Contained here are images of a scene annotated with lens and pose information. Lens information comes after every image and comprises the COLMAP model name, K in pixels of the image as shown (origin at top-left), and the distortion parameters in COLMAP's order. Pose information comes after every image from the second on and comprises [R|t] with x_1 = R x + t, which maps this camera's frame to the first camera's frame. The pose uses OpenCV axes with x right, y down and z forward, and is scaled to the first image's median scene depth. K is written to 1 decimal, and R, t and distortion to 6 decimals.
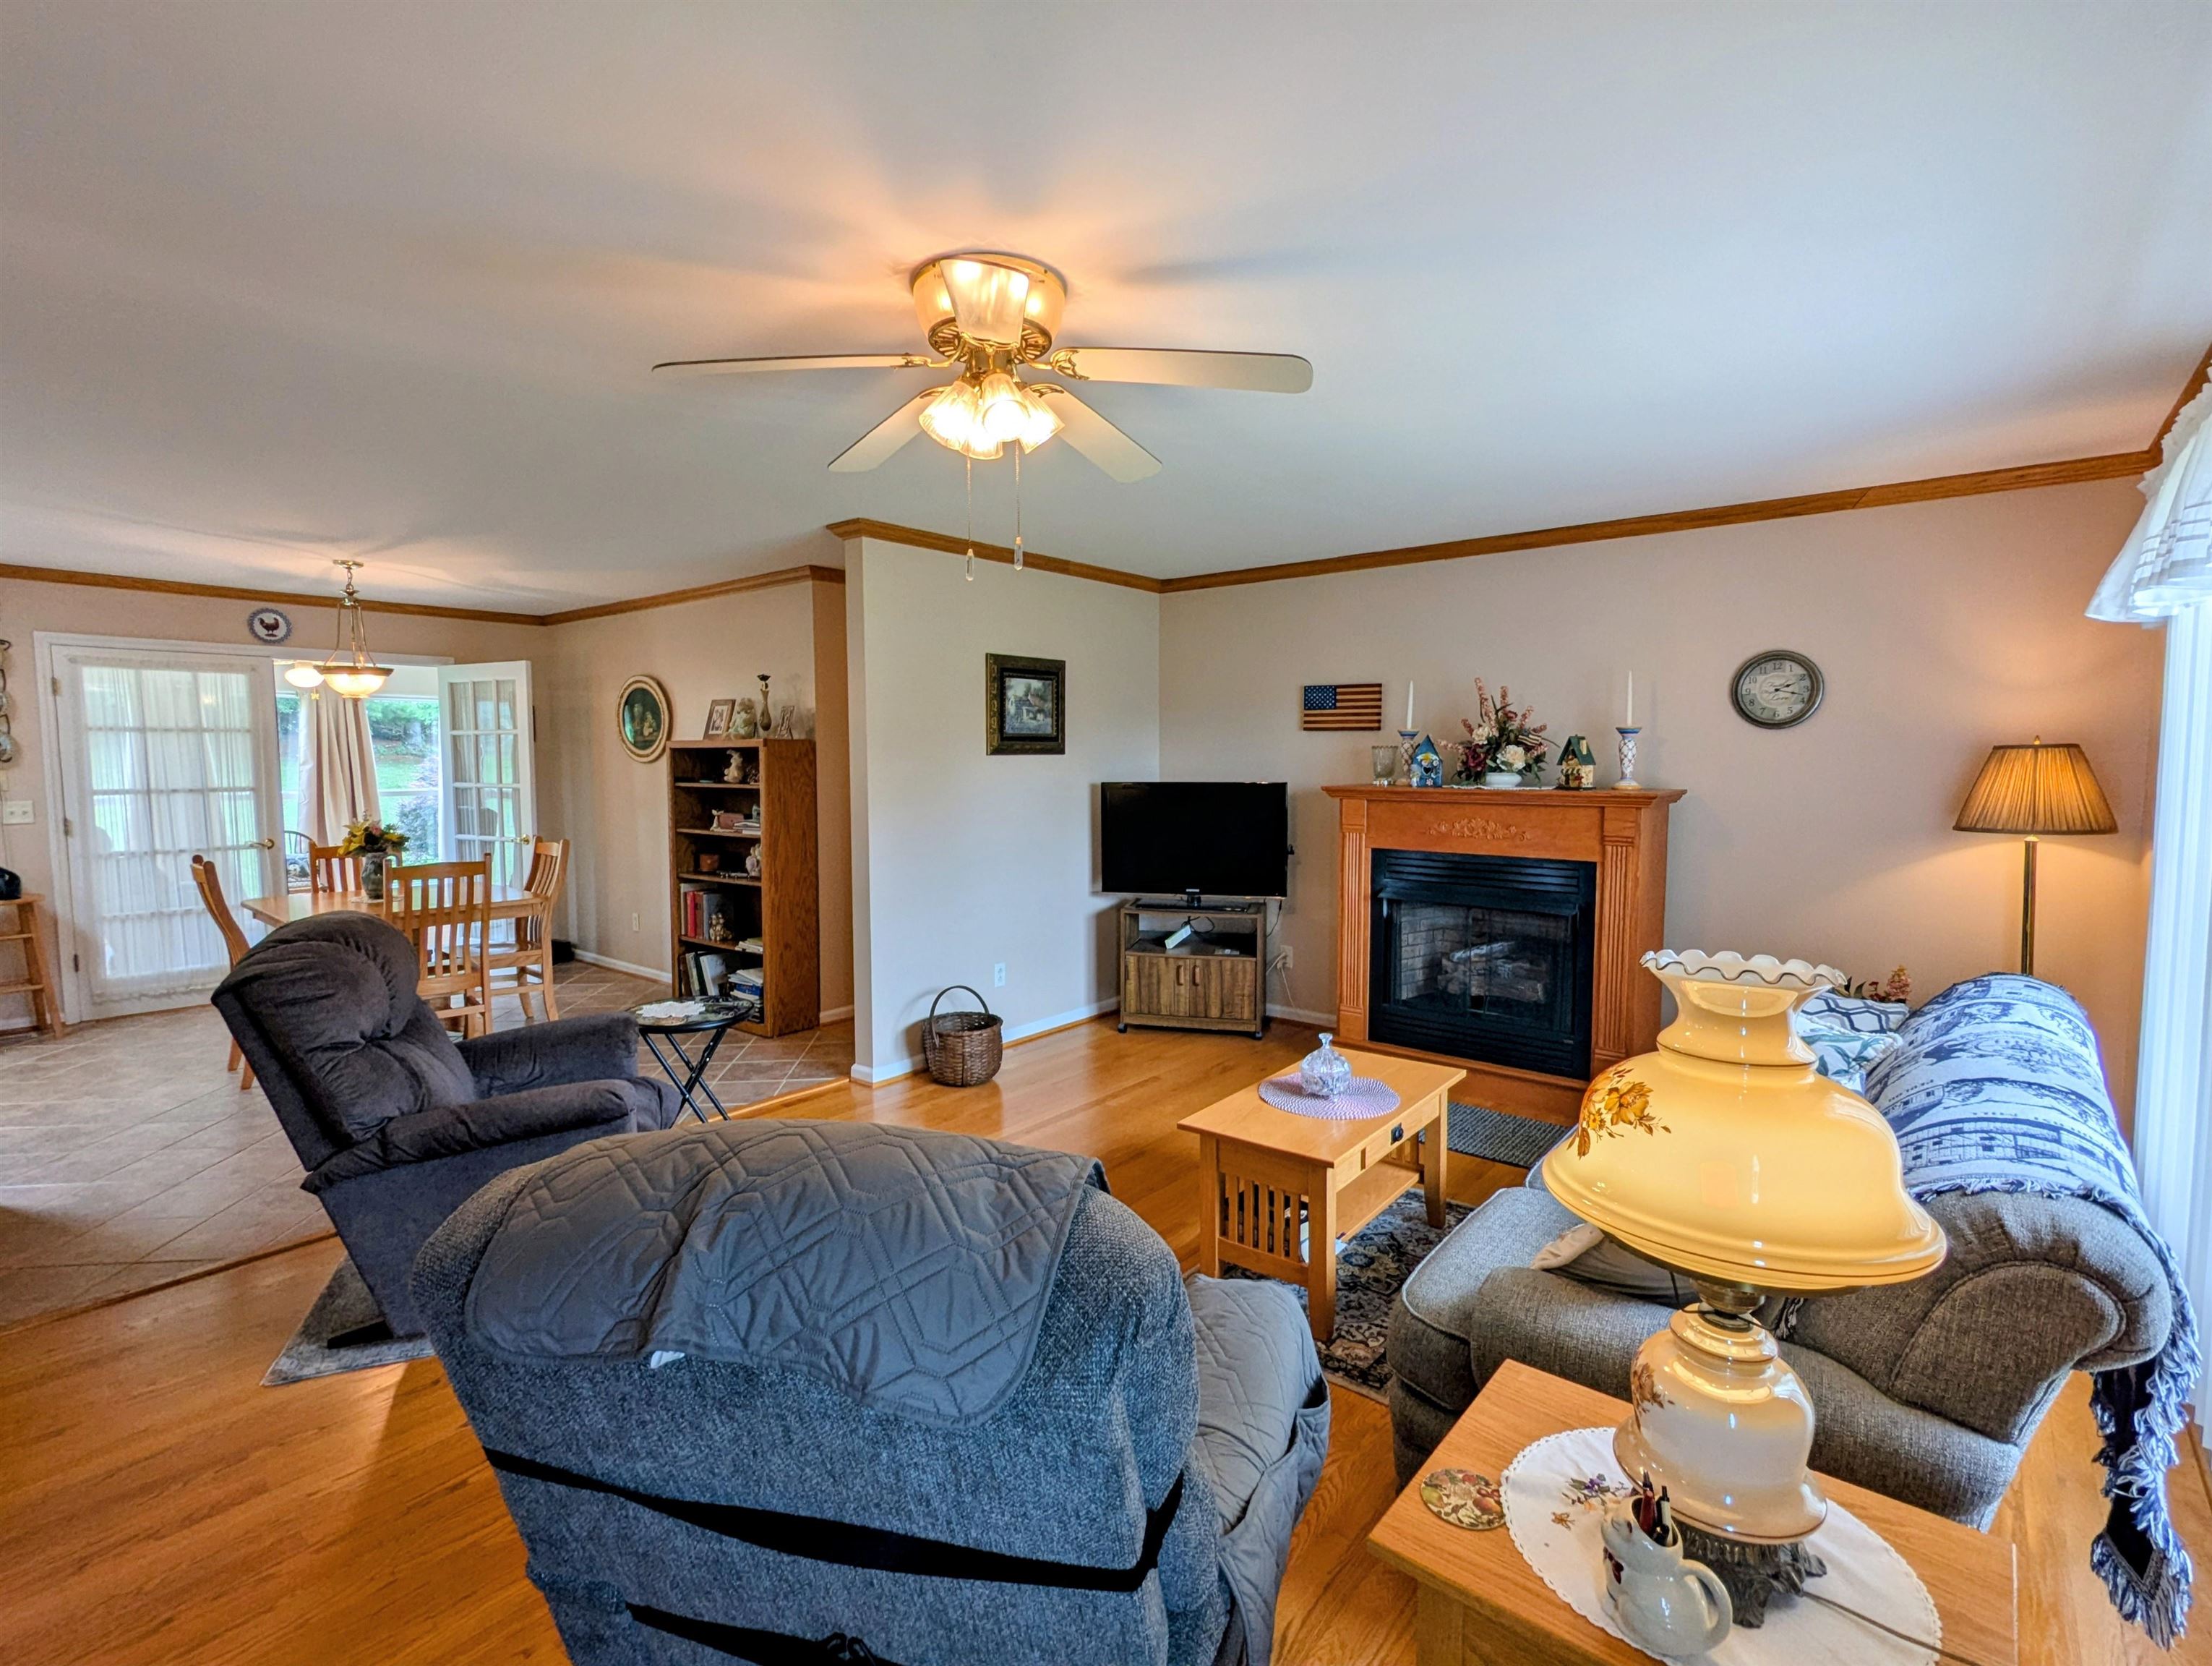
lens RADIAL K [[1059.0, 0, 1097.9], [0, 1059.0, 831.3], [0, 0, 1]] dist [0.003094, -0.001578]
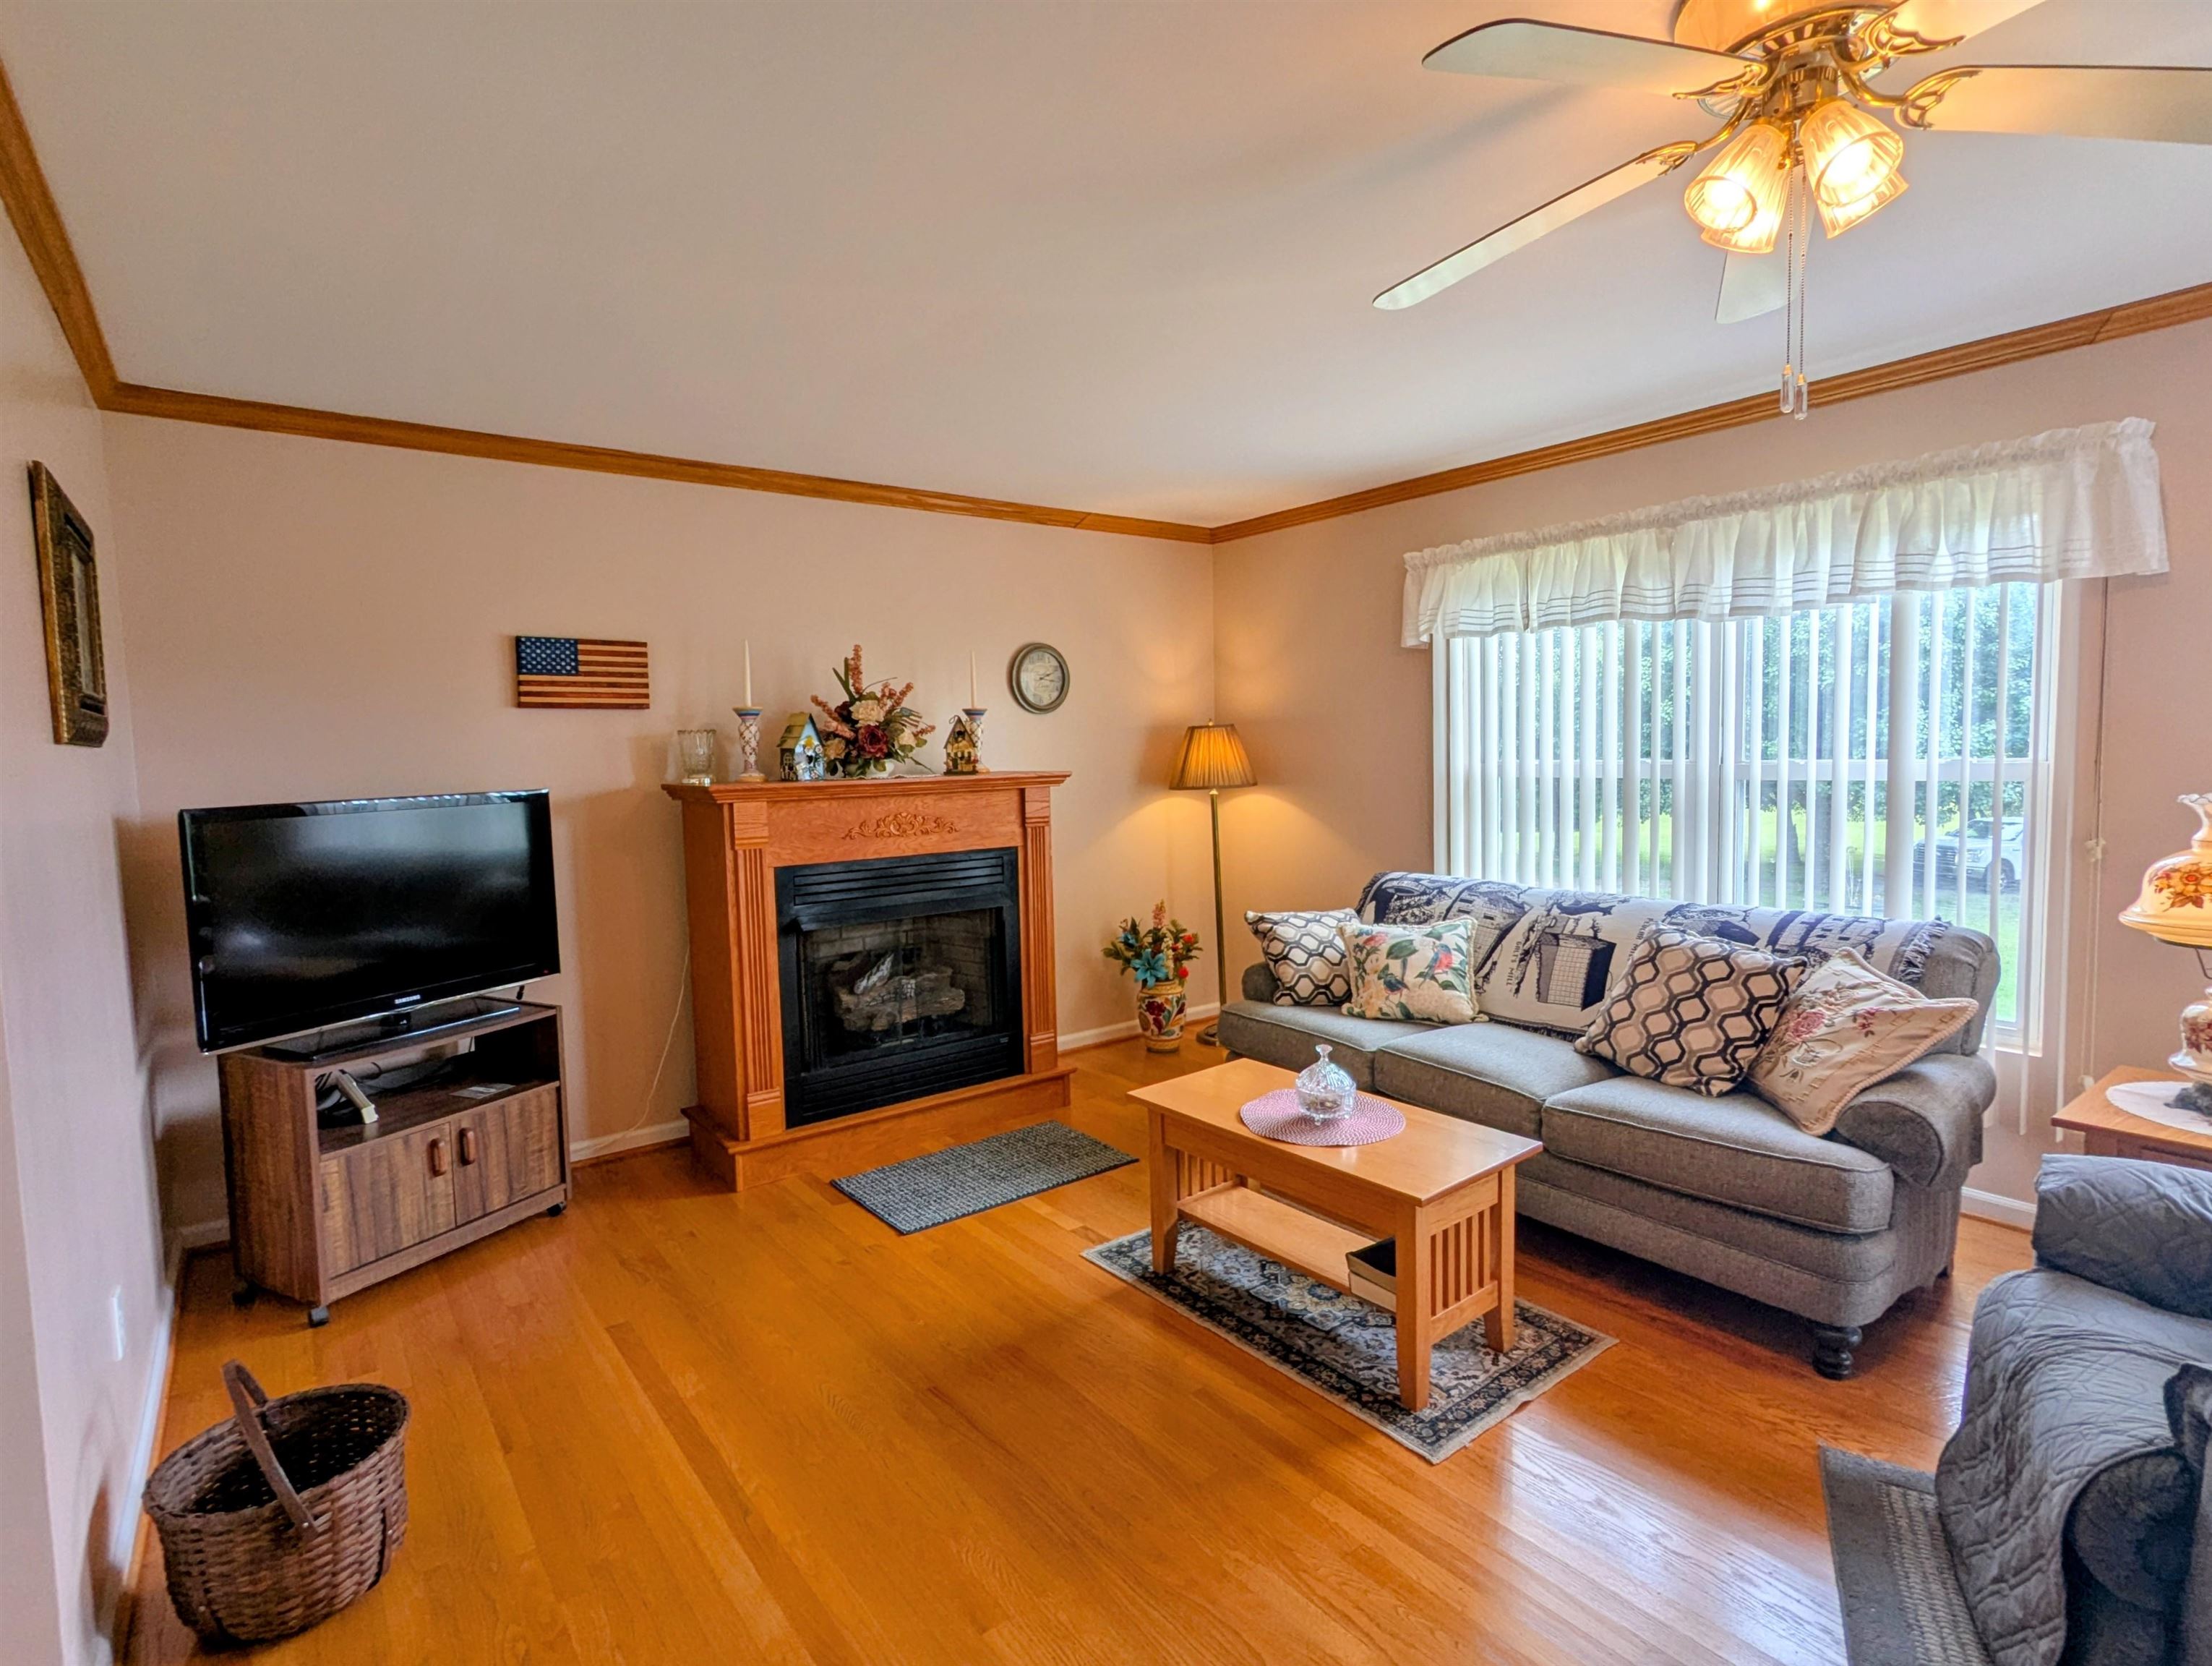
lens RADIAL K [[1117.2, 0, 1109.8], [0, 1117.2, 821.3], [0, 0, 1]] dist [0.011961, 0.000207]
pose [[0.220531, -0.071085, 0.972786, -0.444138], [0.096659, 0.994024, 0.050724, -0.032970], [-0.970579, 0.082842, 0.226084, 0.608281]]
